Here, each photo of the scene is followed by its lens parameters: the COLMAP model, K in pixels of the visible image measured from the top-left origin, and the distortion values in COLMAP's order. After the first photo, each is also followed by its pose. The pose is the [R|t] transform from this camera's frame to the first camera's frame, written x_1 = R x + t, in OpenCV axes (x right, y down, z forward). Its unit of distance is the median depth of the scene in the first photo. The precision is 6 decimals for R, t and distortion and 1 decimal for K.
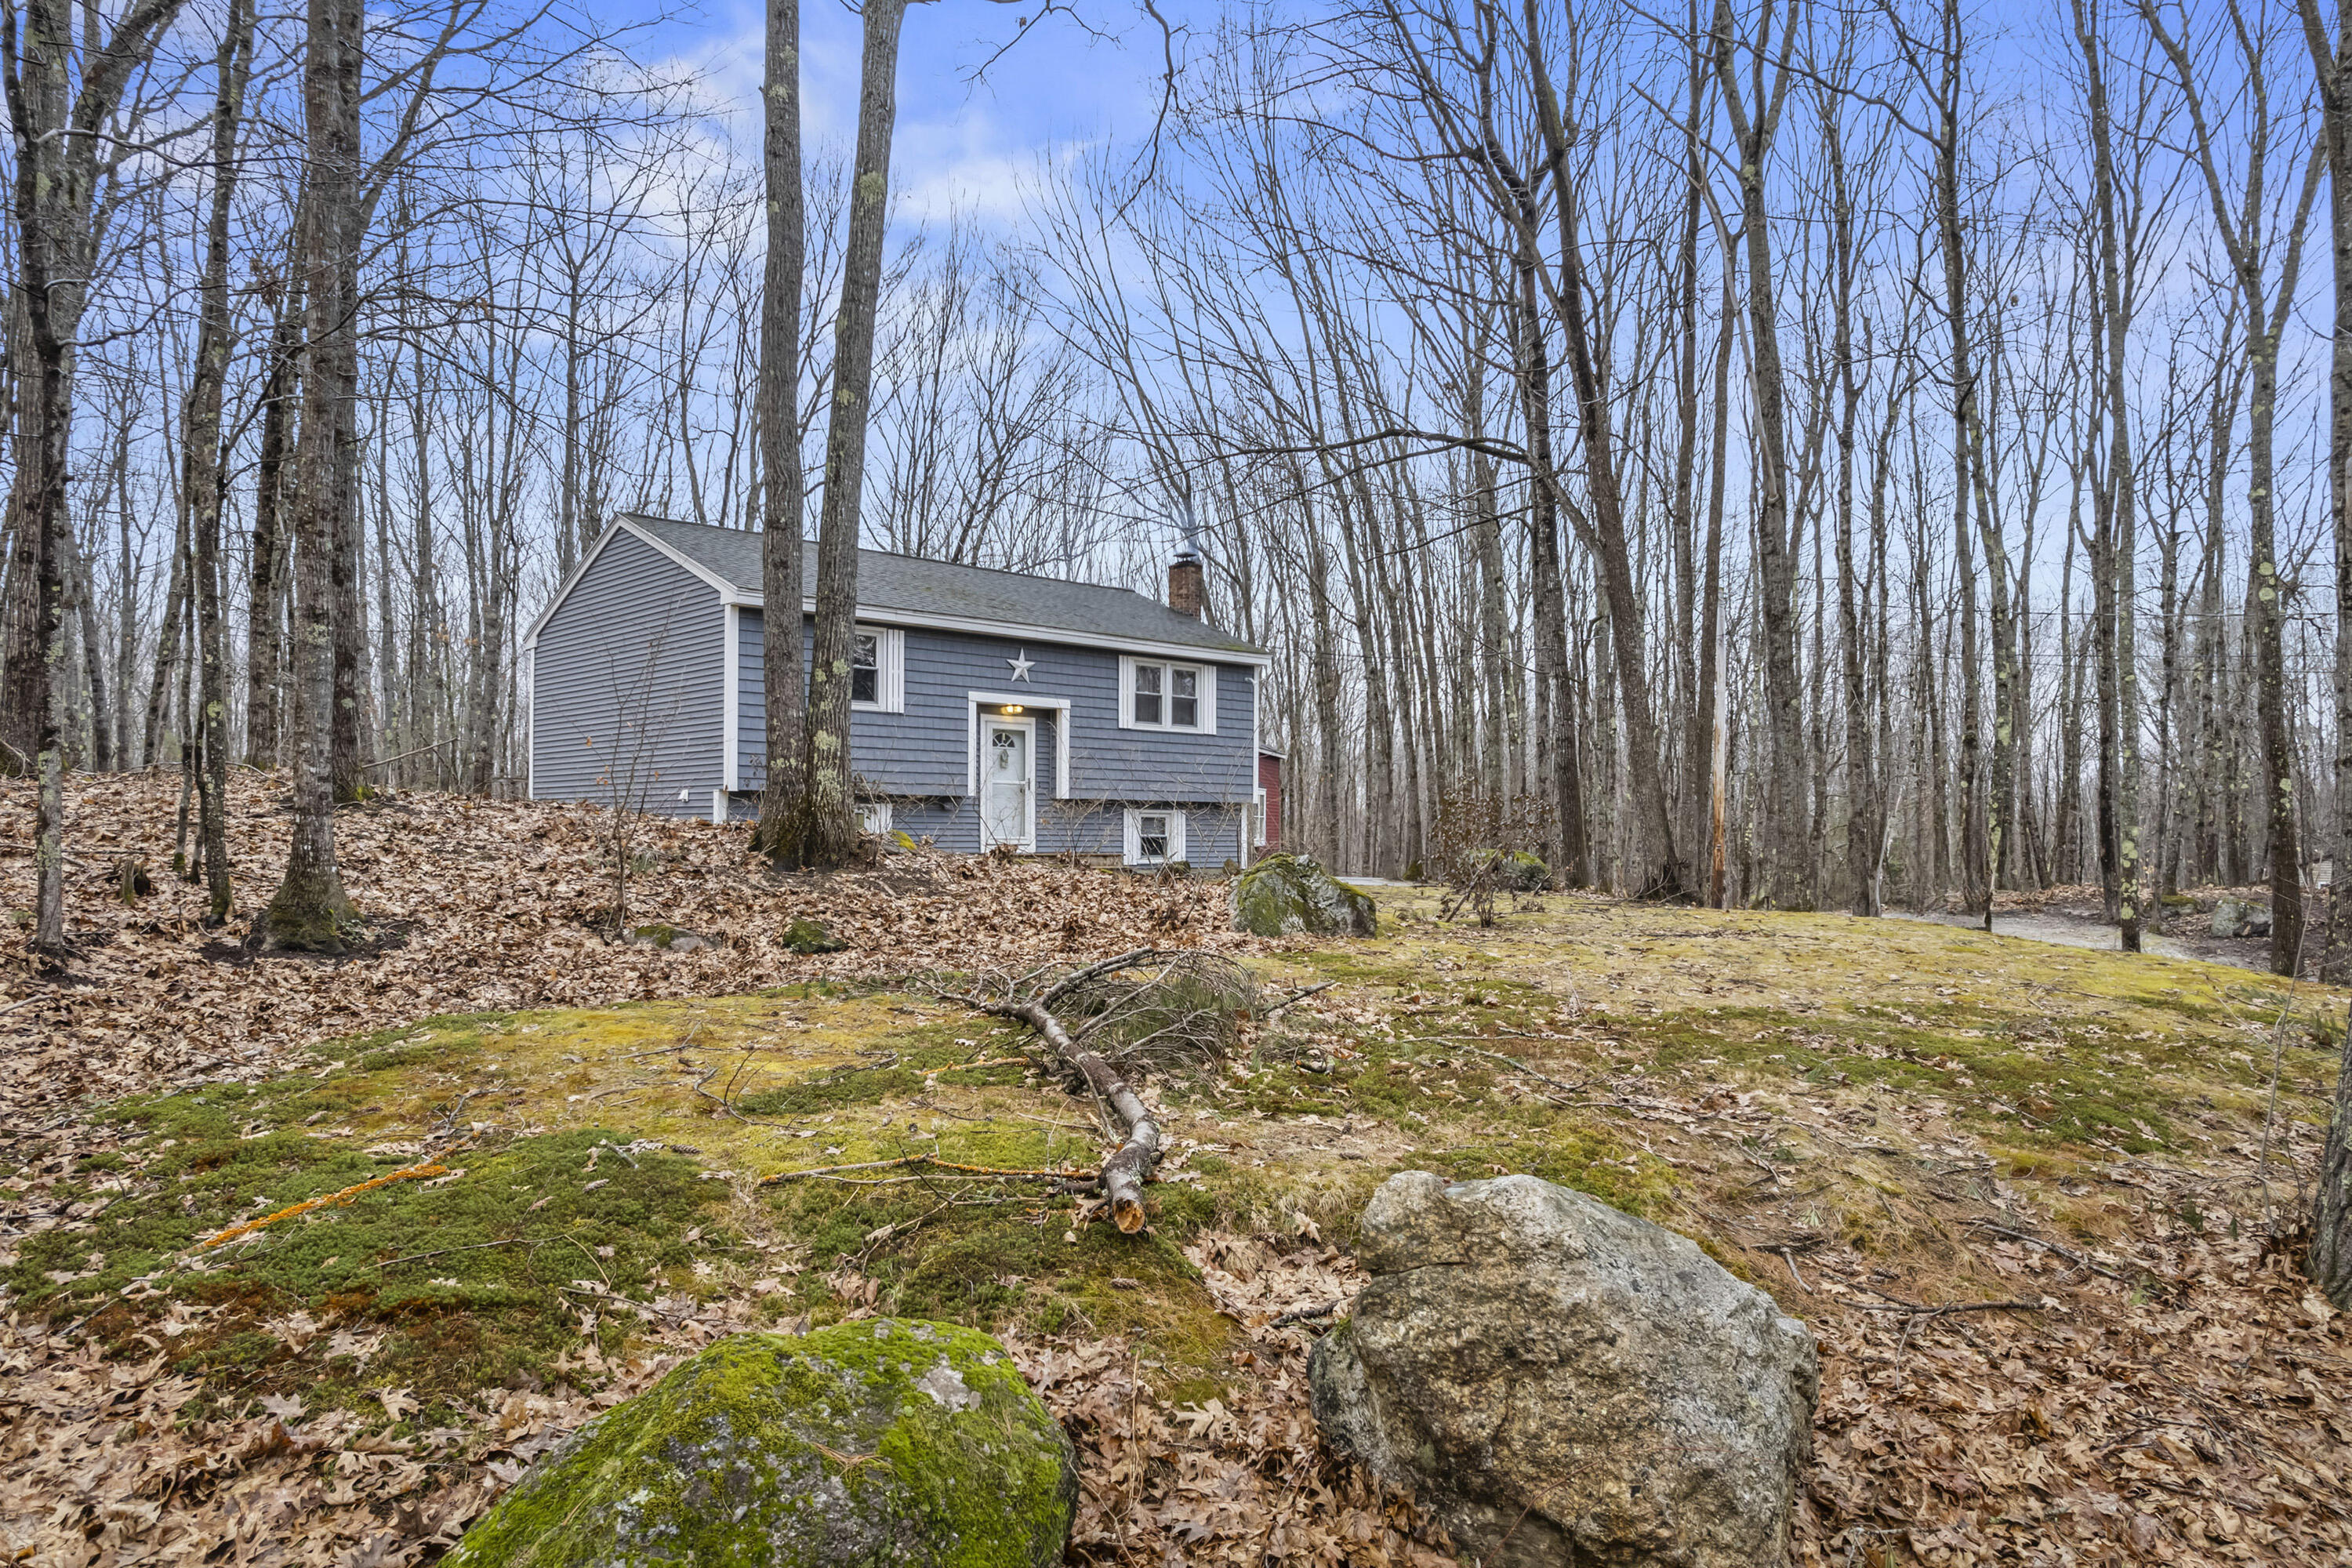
lens RADIAL K [[1580.0, 0, 1172.1], [0, 1580.0, 820.3], [0, 0, 1]] dist [-0.003522, -0.000182]
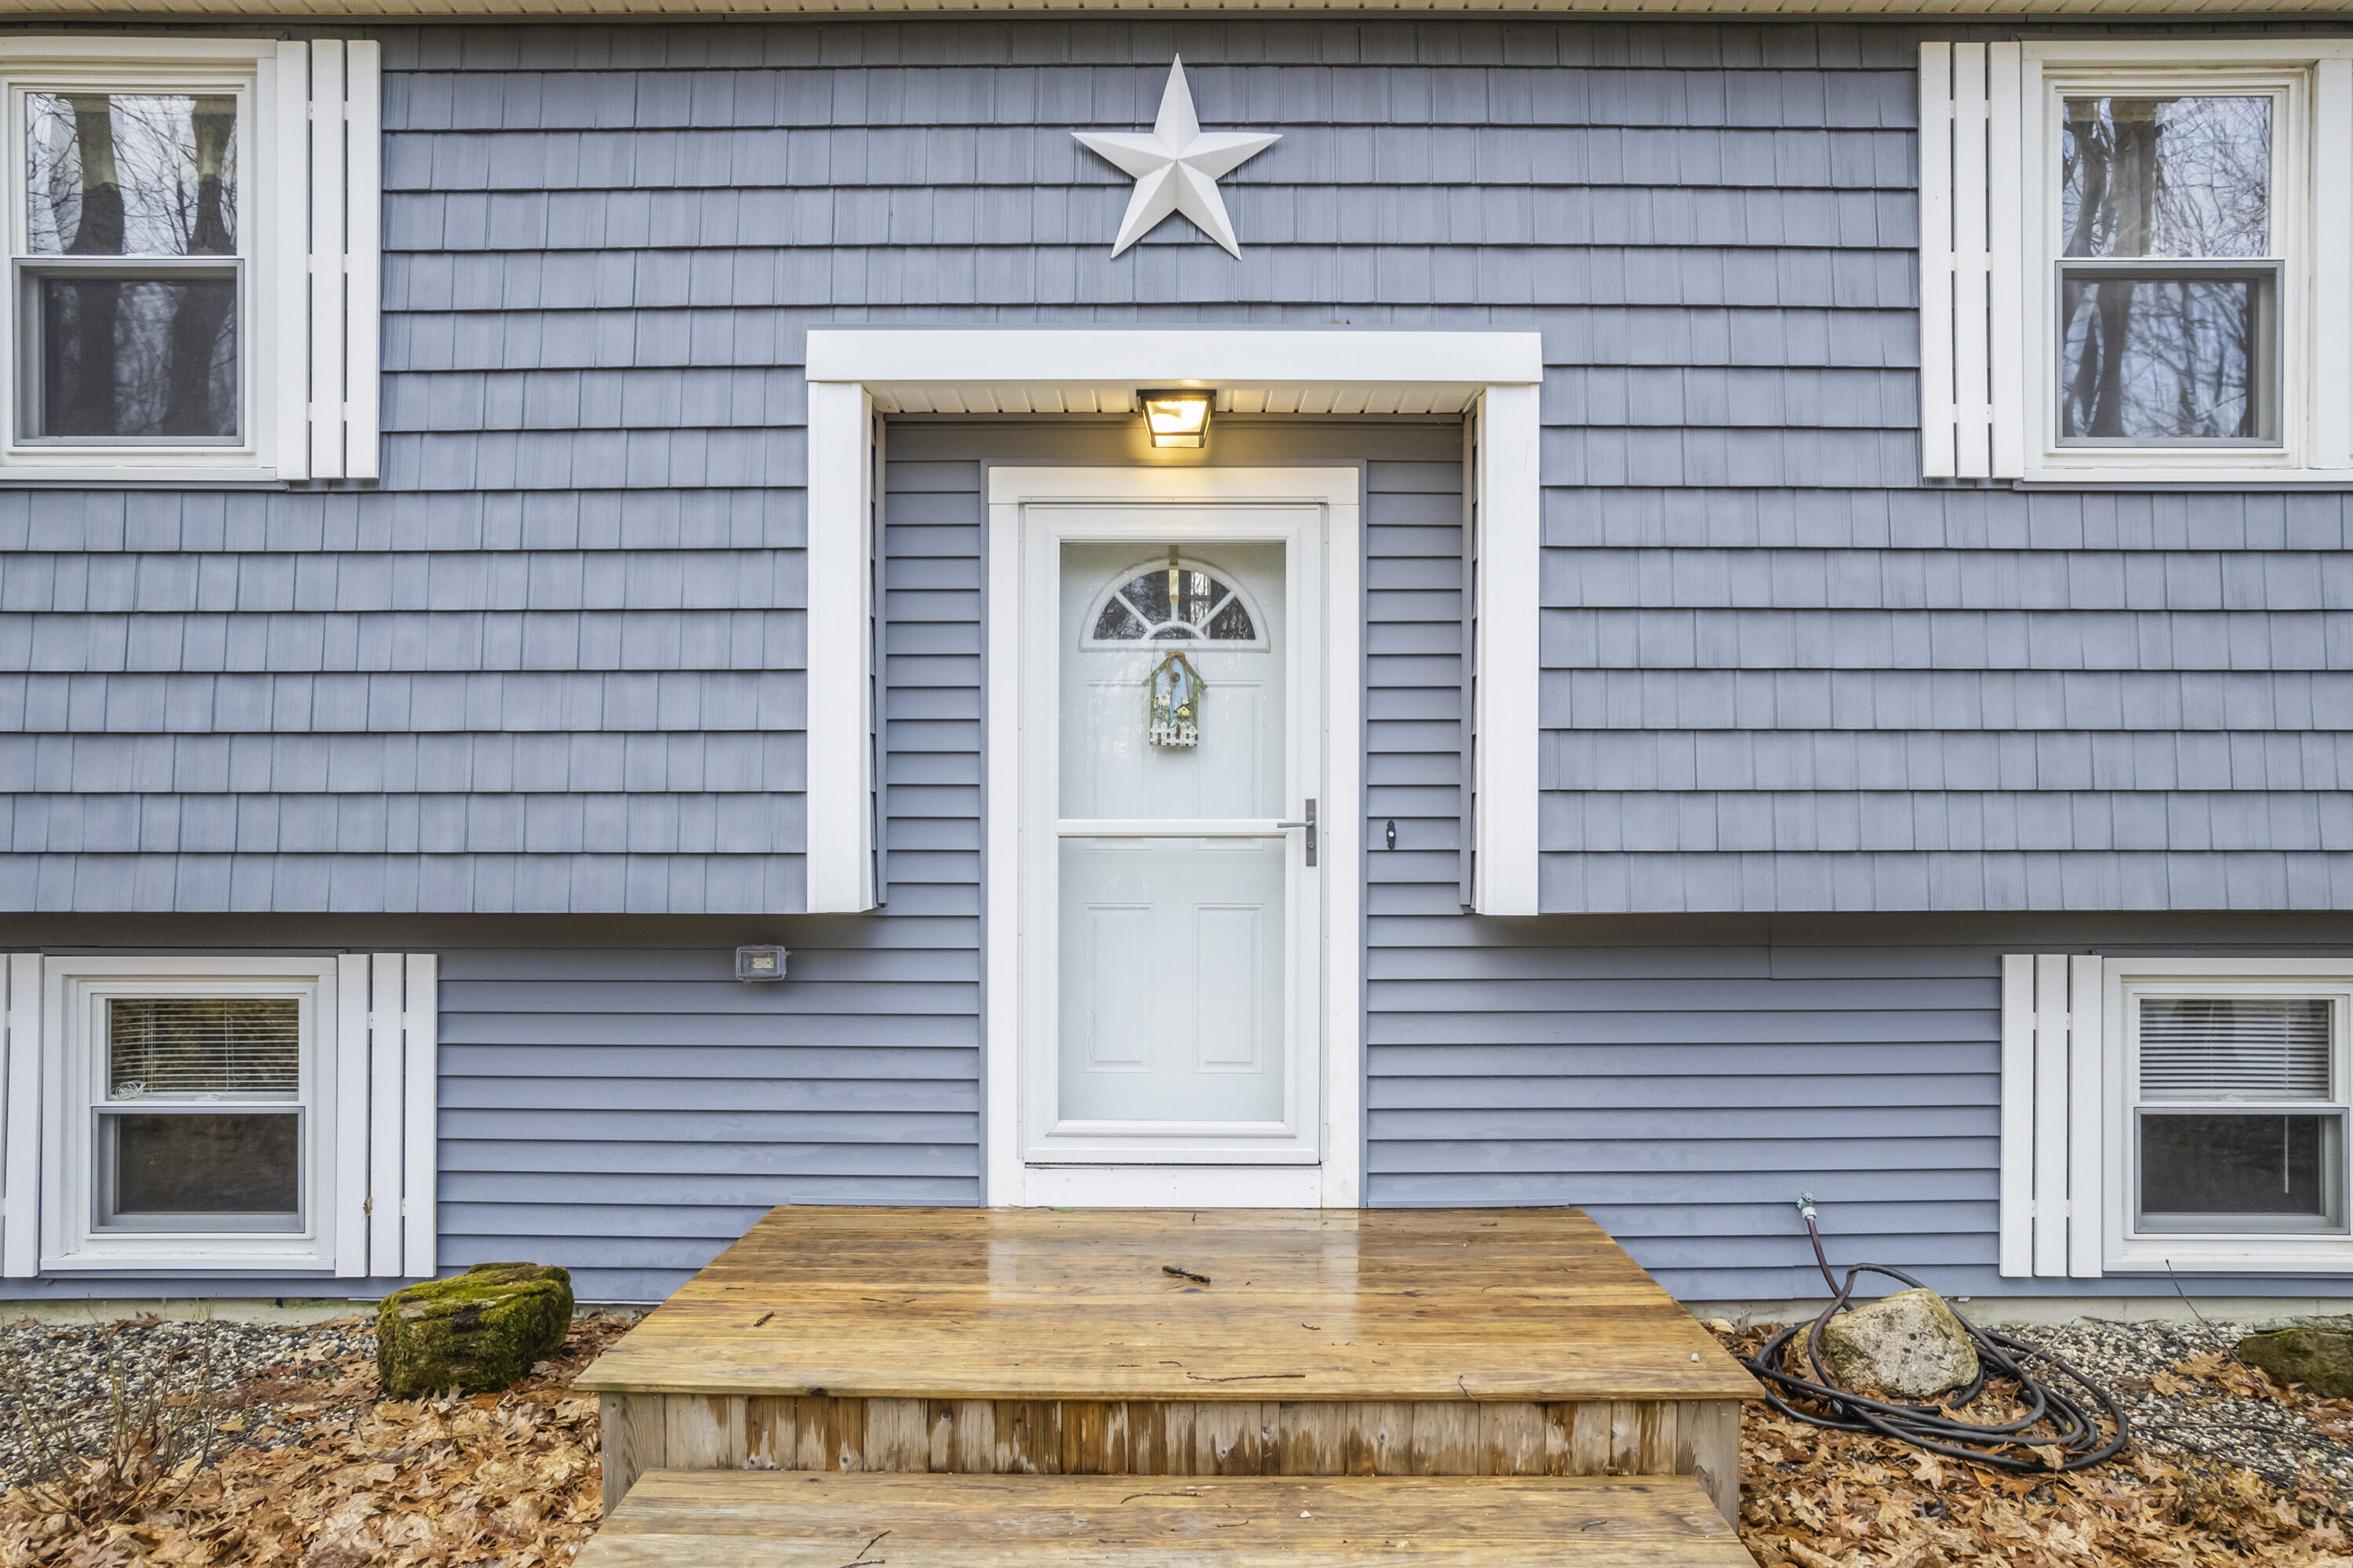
lens RADIAL K [[1553.4, 0, 1179.8], [0, 1553.4, 862.7], [0, 0, 1]] dist [-0.009051, -0.000804]
pose [[0.722495, 0.001287, -0.691375, 0.023171], [0.011254, 0.999844, 0.013622, -0.021649], [0.691285, -0.017623, 0.722368, 0.851550]]
